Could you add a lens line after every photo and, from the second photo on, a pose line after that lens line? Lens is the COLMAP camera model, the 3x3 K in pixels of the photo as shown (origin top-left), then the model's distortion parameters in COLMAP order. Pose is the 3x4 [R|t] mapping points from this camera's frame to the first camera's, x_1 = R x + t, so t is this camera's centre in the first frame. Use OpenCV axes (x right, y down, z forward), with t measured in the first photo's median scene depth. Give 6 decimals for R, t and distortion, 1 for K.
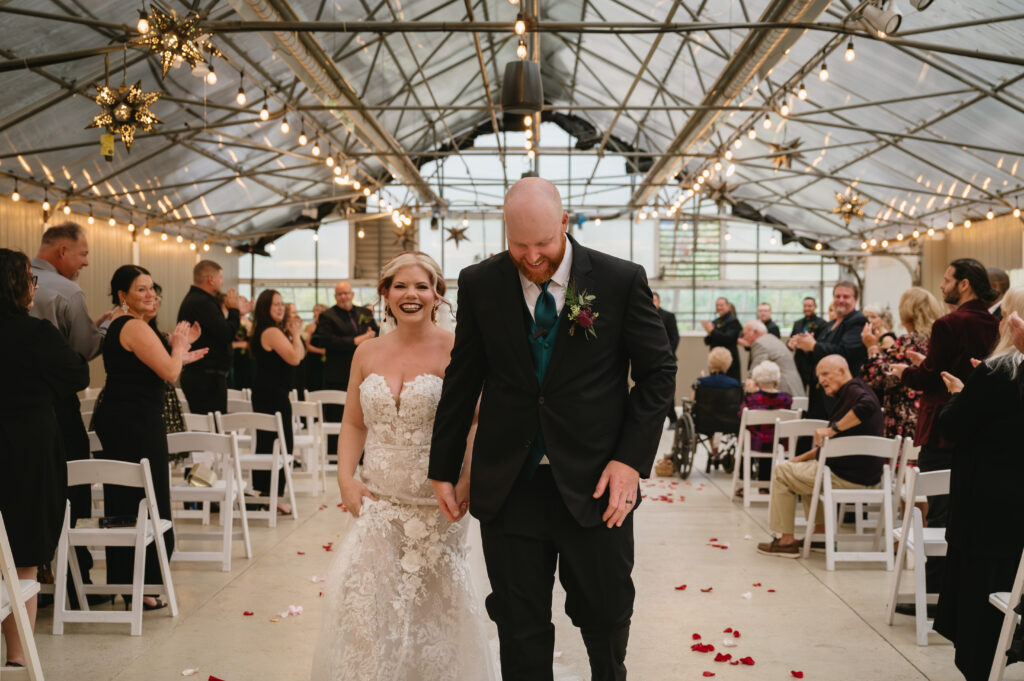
lens RADIAL K [[1227.2, 0, 512.0], [0, 1227.2, 340.5], [0, 0, 1]] dist [-0.012537, -0.012080]
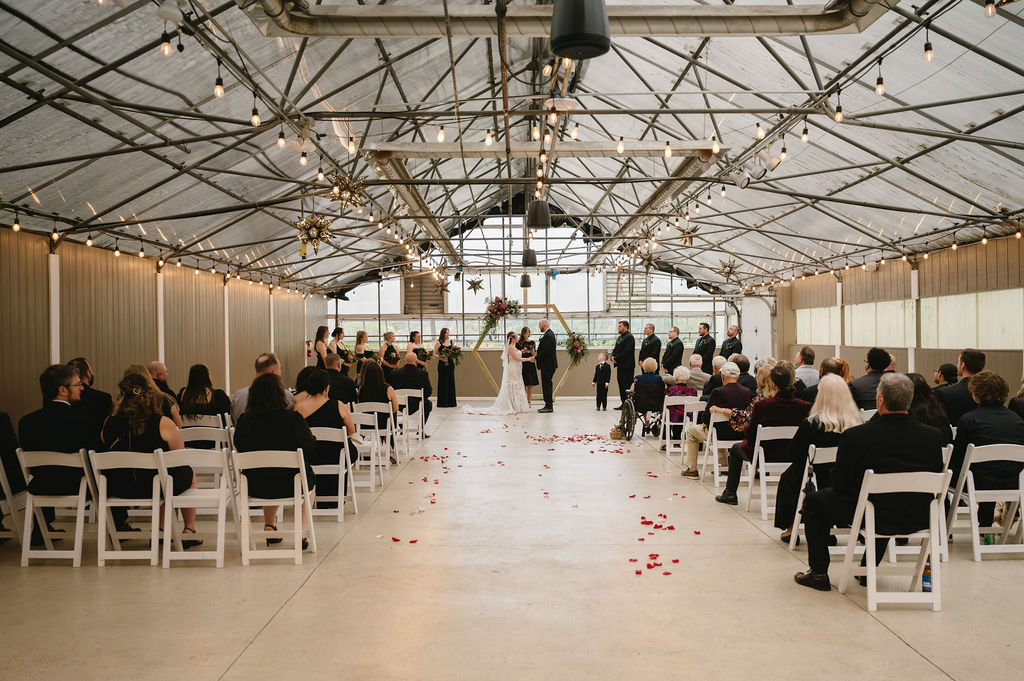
lens RADIAL K [[889.5, 0, 512.0], [0, 889.5, 340.5], [0, 0, 1]] dist [-0.000677, -0.004876]
pose [[0.999707, -0.014063, 0.019678, -0.027690], [0.014293, 0.999831, -0.011594, -0.005213], [-0.019512, 0.011872, 0.999739, -0.134643]]
